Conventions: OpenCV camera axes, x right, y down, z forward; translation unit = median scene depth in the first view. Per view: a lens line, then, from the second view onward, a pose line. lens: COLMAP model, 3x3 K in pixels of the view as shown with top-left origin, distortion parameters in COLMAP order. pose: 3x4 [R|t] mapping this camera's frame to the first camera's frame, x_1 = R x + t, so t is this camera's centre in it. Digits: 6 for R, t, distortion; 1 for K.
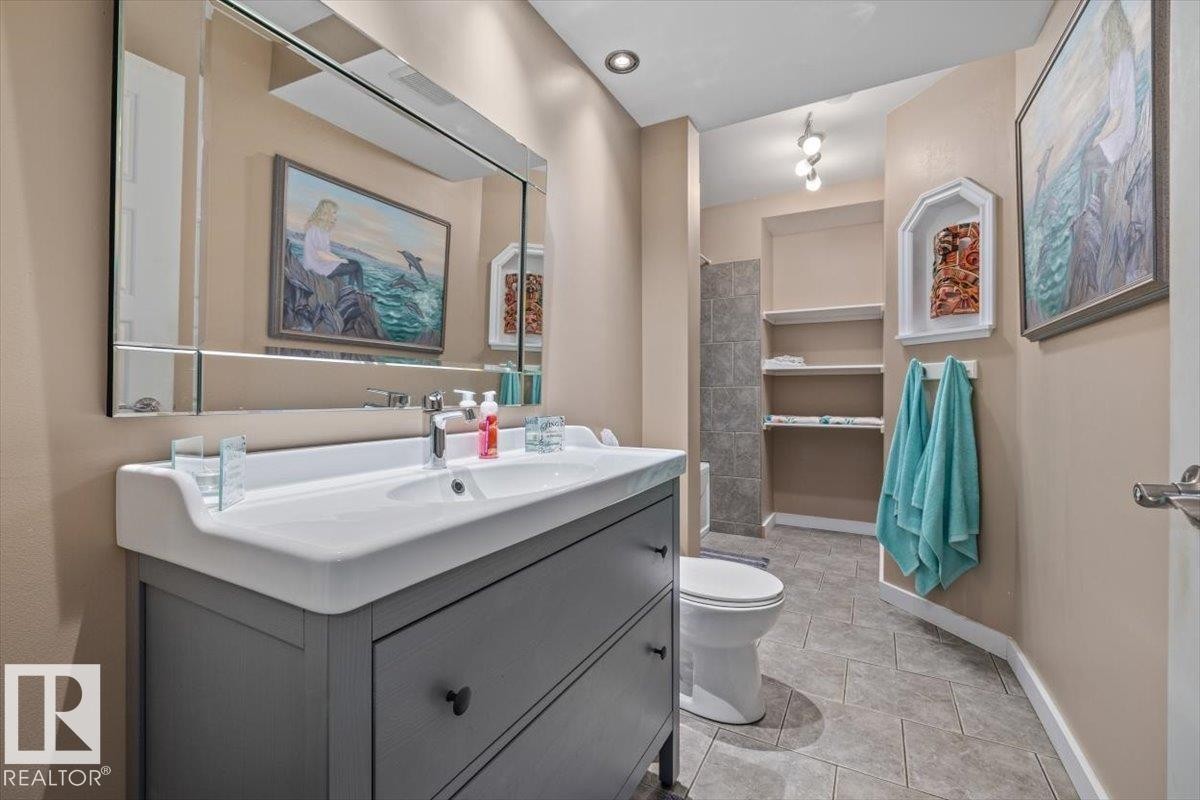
lens RADIAL K [[505.7, 0, 597.6], [0, 505.7, 393.3], [0, 0, 1]] dist [0.000351, 0.000083]
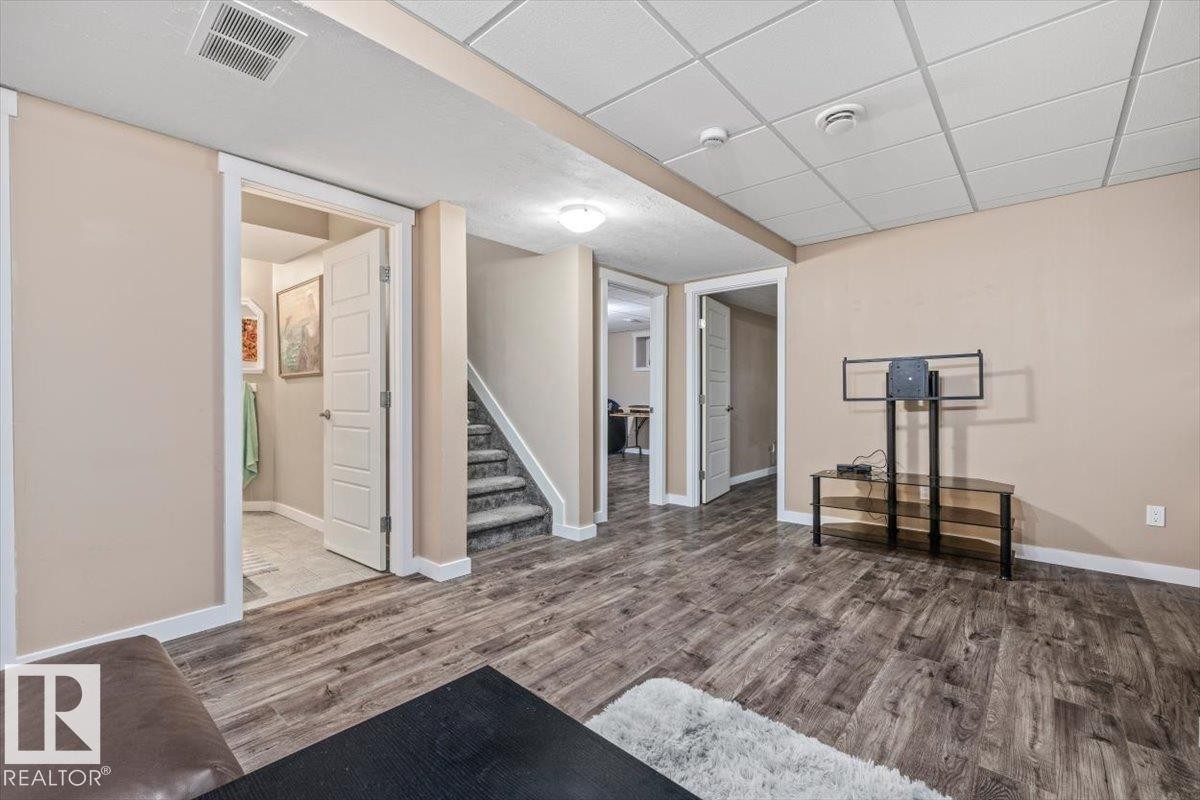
lens RADIAL K [[507.6, 0, 600.7], [0, 507.6, 385.8], [0, 0, 1]] dist [-0.001344, -0.000259]
pose [[0.220040, 0.010899, 0.975430, -1.195690], [0.009518, 0.999866, -0.013319, -0.011967], [-0.975444, 0.012215, 0.219907, -1.058944]]
